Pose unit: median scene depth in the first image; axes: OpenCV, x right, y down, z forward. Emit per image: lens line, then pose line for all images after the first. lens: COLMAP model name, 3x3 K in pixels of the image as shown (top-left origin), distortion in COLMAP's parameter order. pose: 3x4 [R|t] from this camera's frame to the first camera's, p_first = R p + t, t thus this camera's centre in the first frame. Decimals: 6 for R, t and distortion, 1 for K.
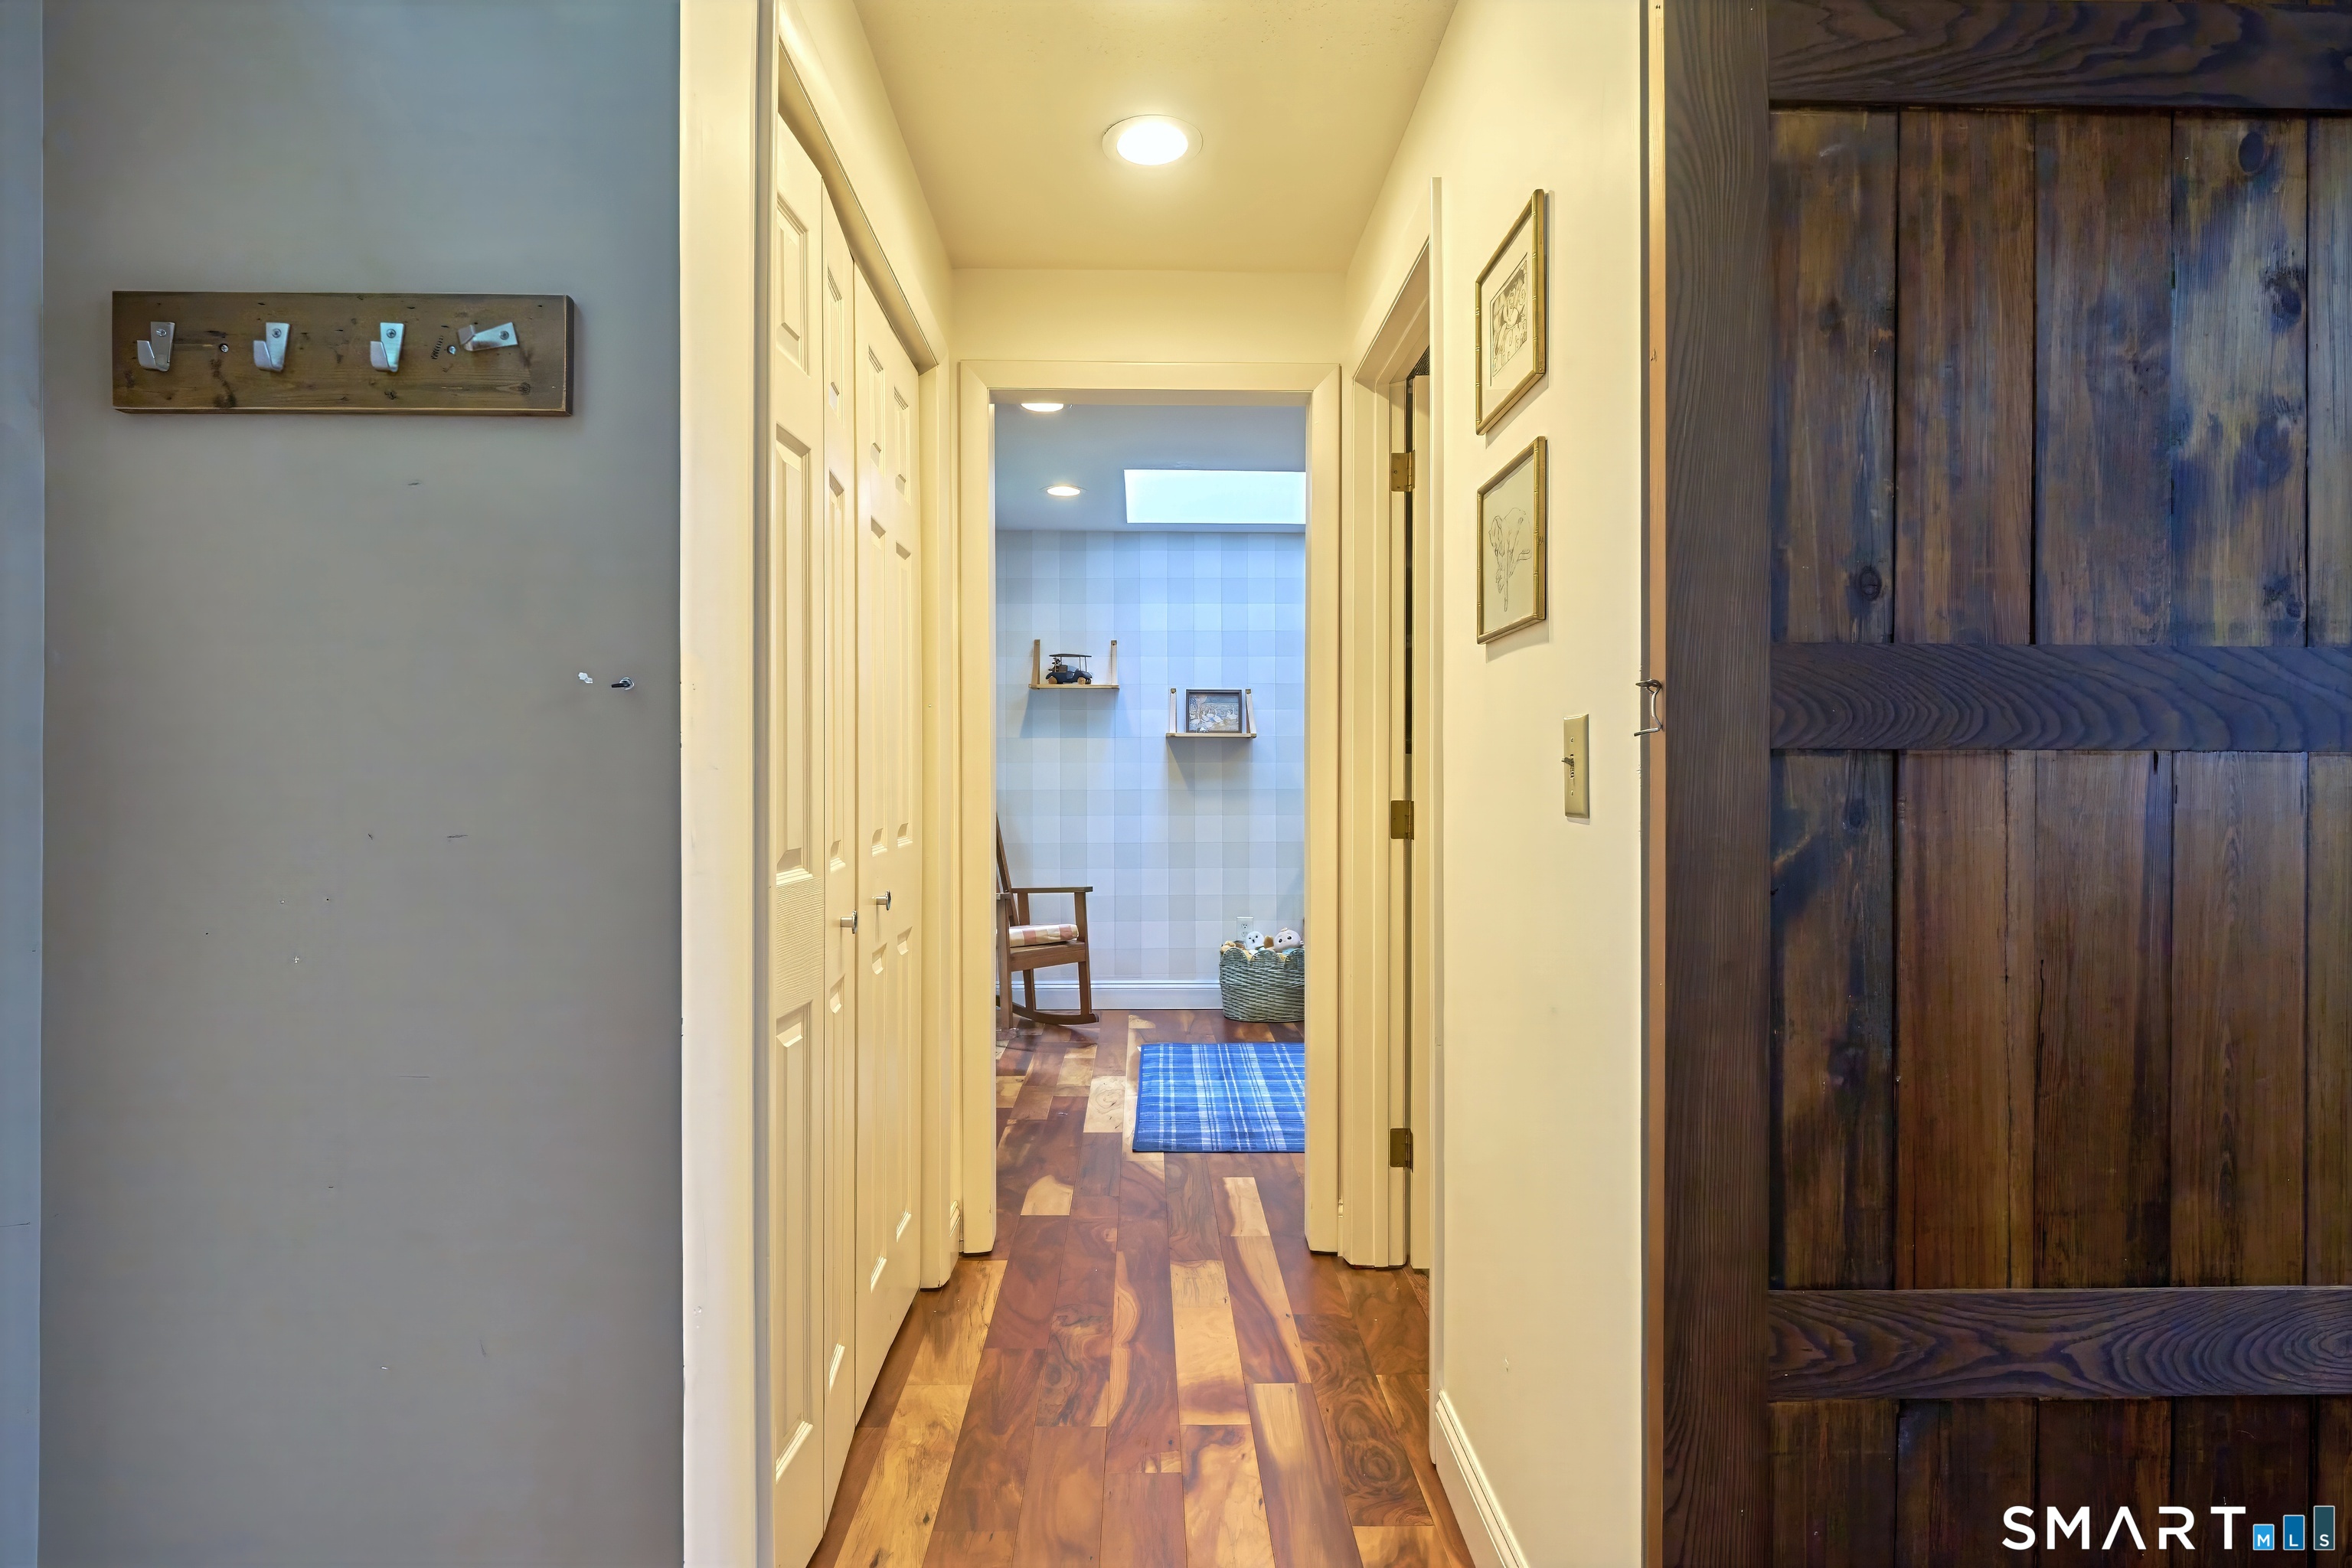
lens RADIAL K [[1233.3, 0, 1173.7], [0, 1233.3, 776.0], [0, 0, 1]] dist [-0.001894, 0.000803]
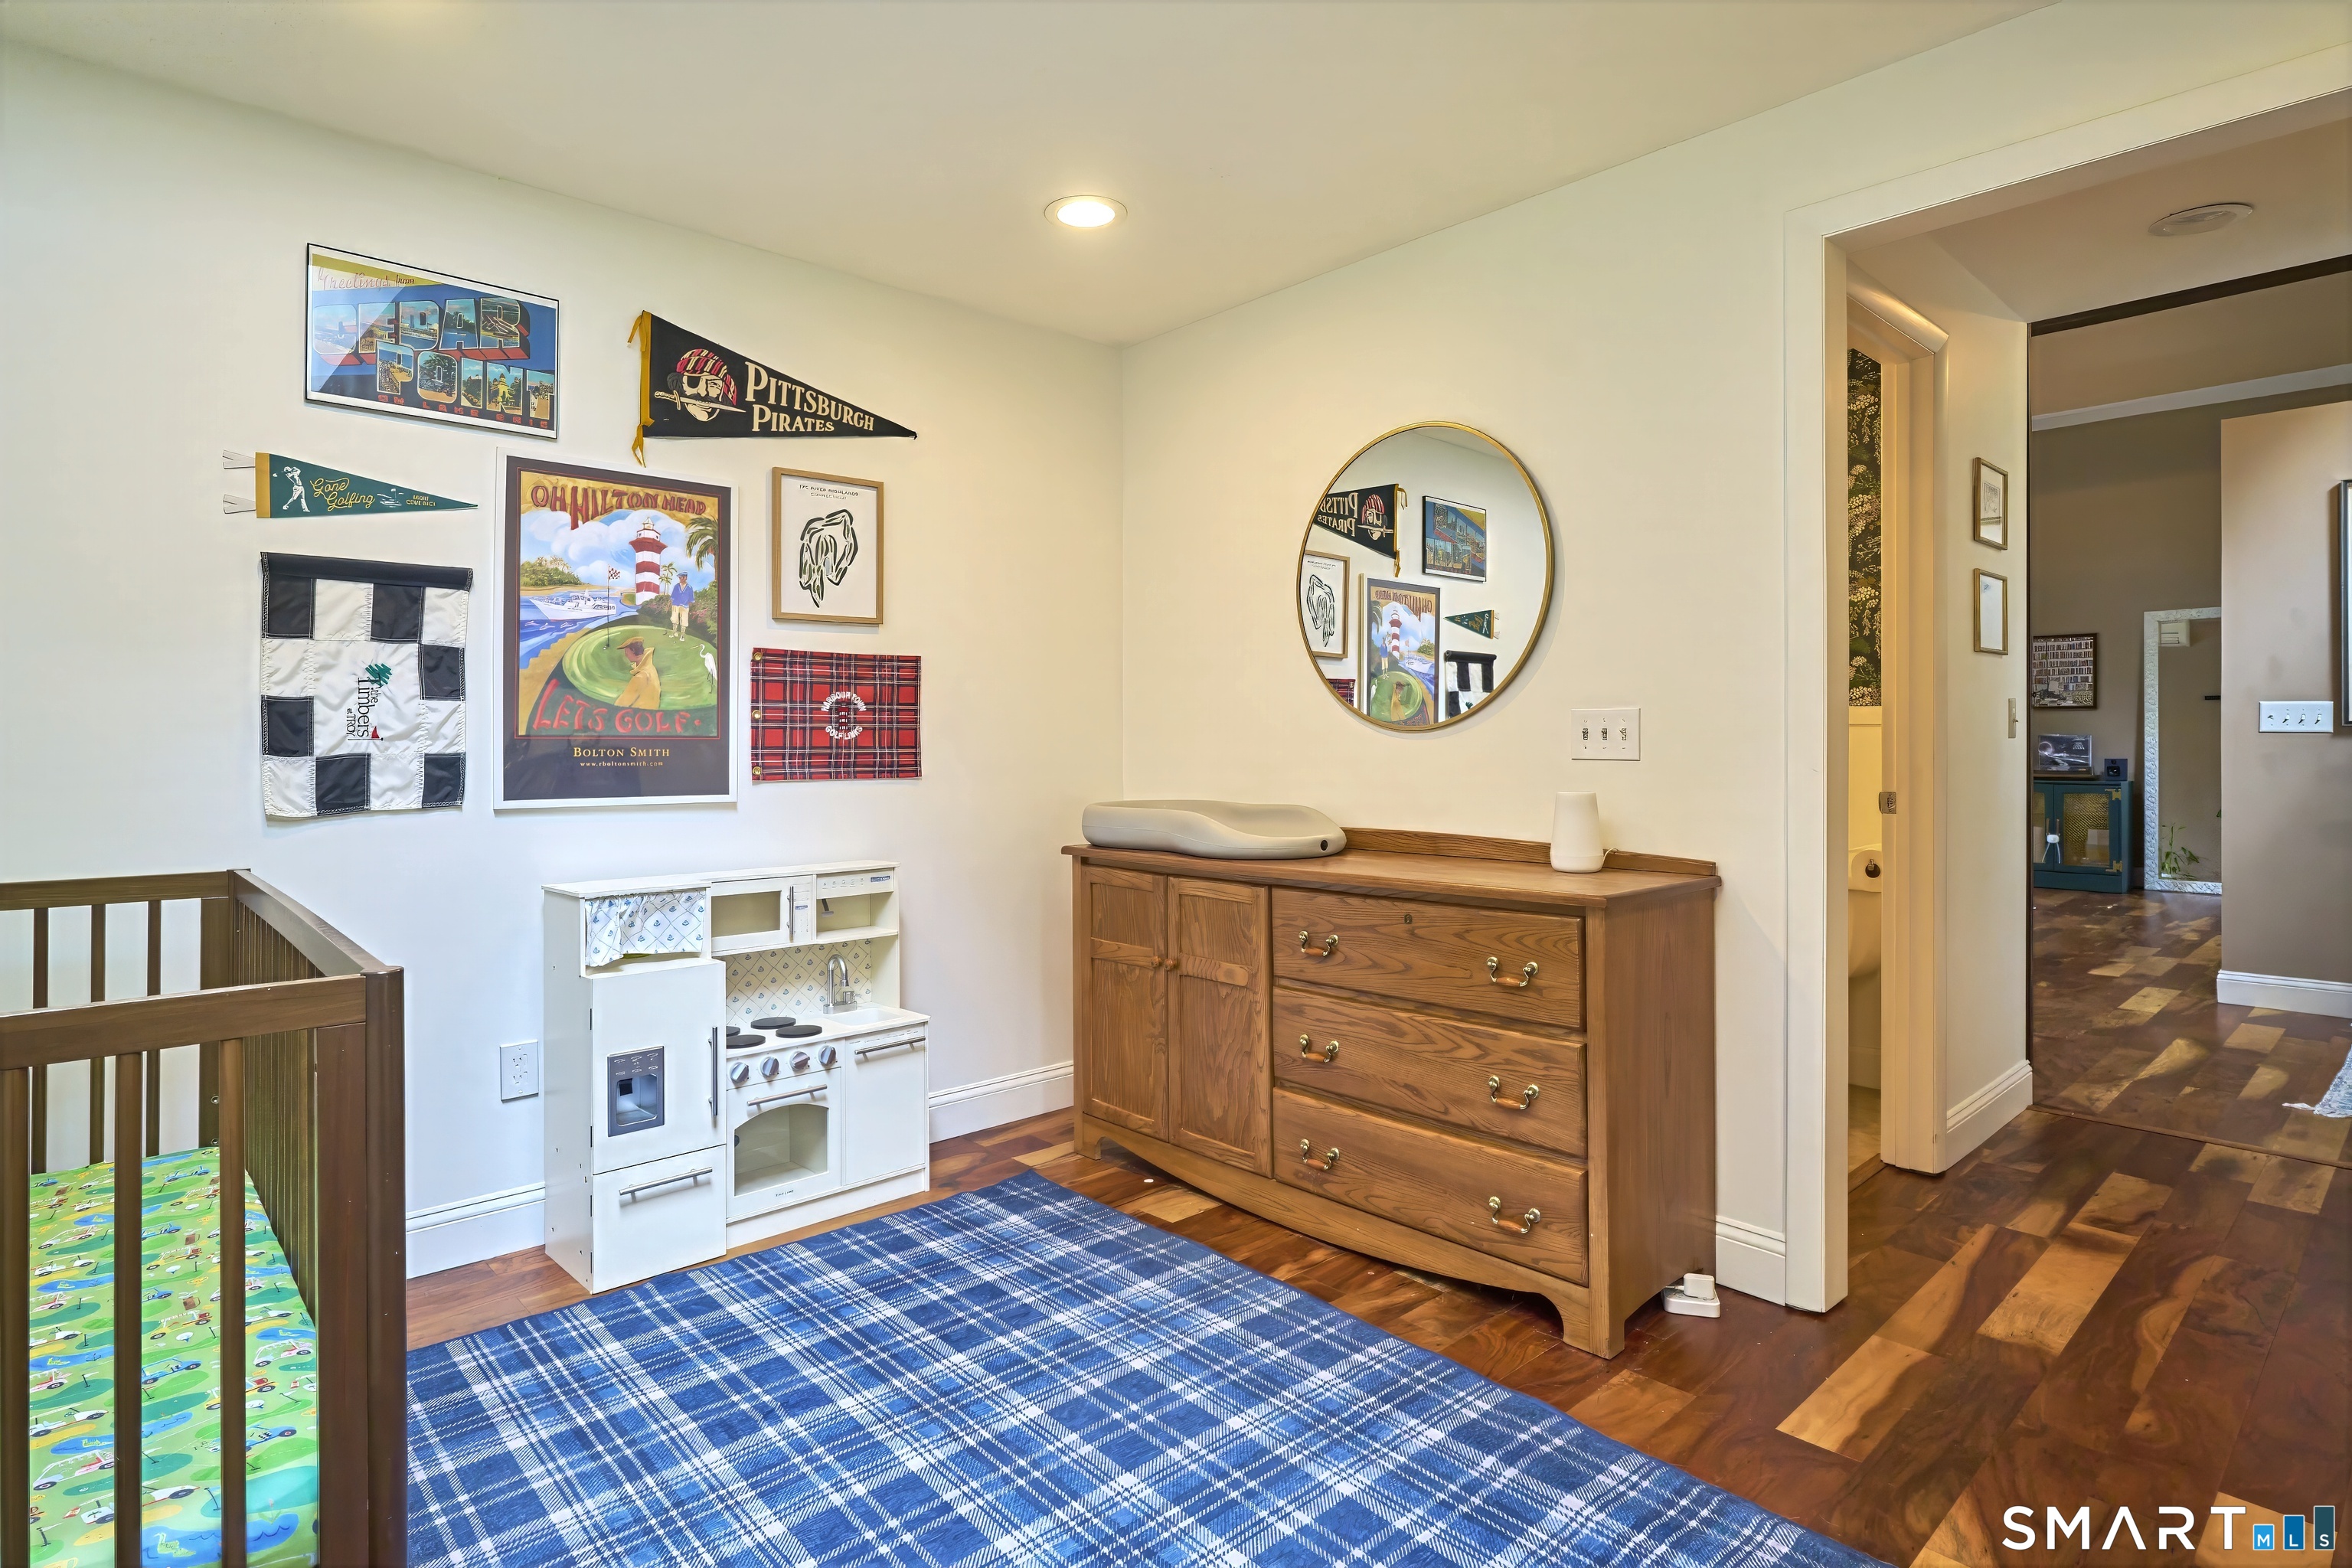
lens RADIAL K [[1233.3, 0, 1172.4], [0, 1233.3, 732.9], [0, 0, 1]] dist [-0.001894, 0.000803]
pose [[-0.660981, 0.002556, 0.750398, -0.103282], [0.004050, 0.999992, 0.000161, 0.004946], [-0.750391, 0.003145, -0.660986, 0.930701]]
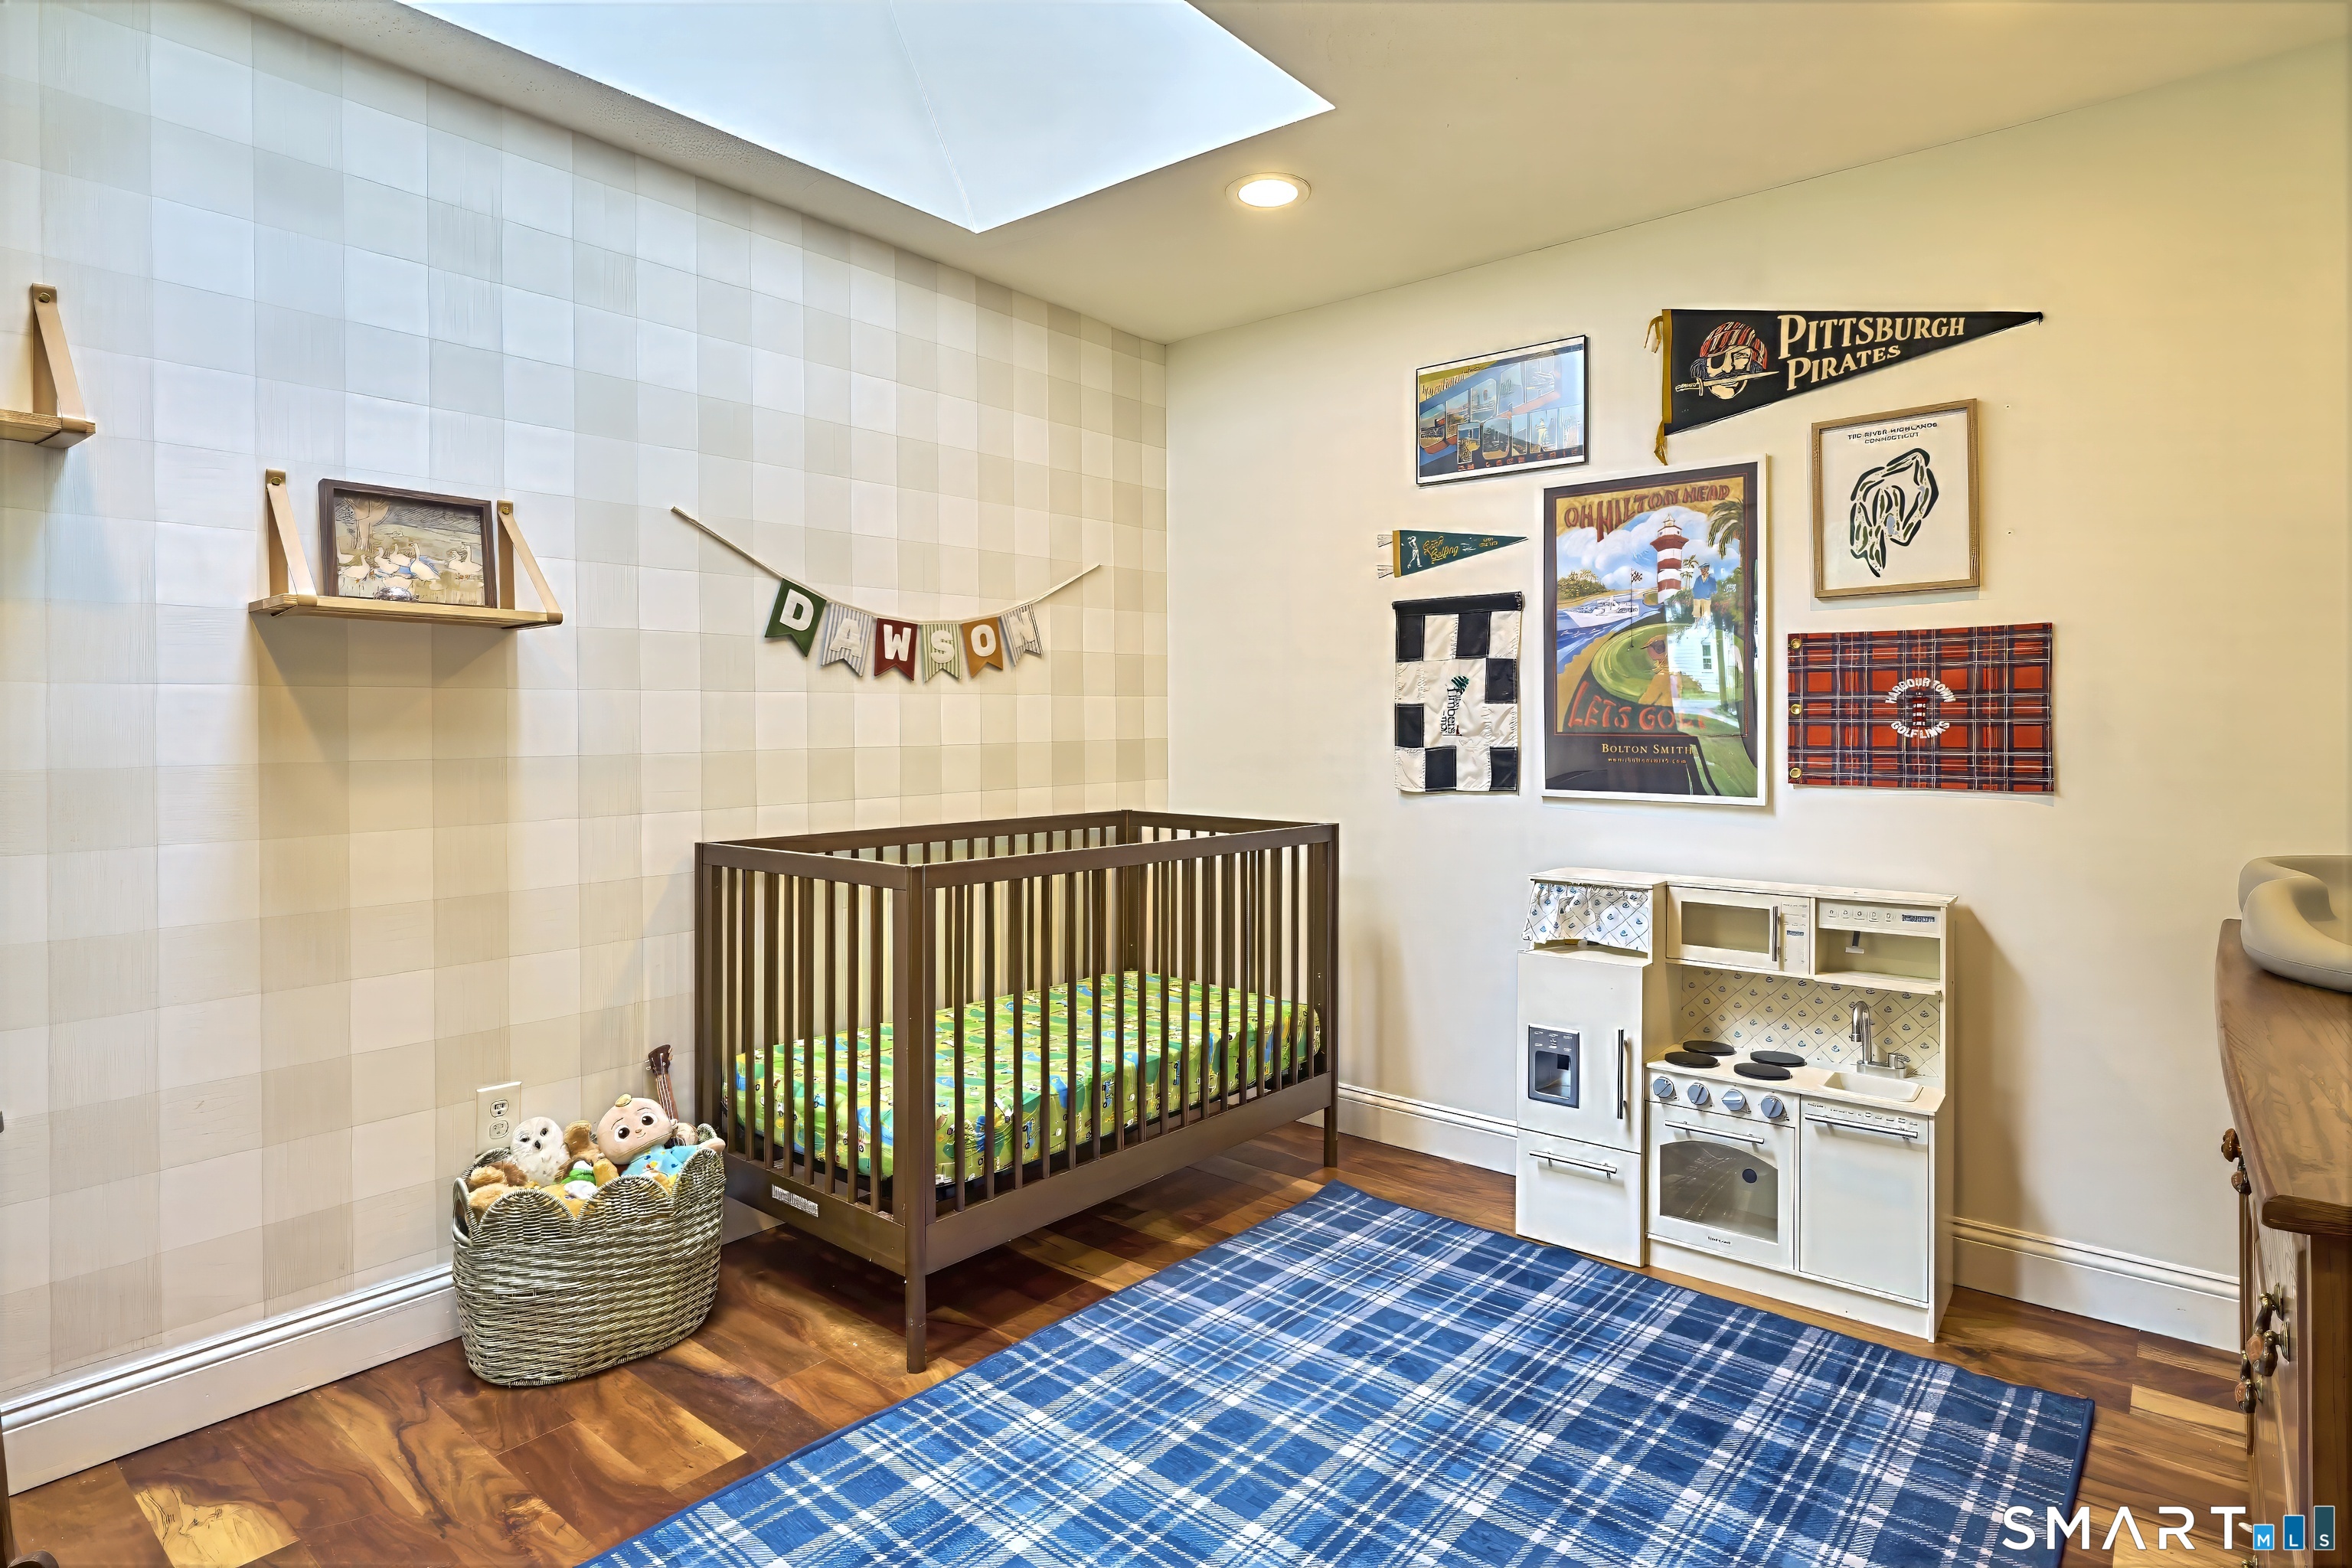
lens RADIAL K [[1233.3, 0, 1185.9], [0, 1233.3, 725.5], [0, 0, 1]] dist [-0.001894, 0.000803]
pose [[0.659455, -0.000800, 0.751744, -0.092394], [0.004962, 0.999982, -0.003289, 0.002908], [-0.751728, 0.005899, 0.659447, 0.581063]]
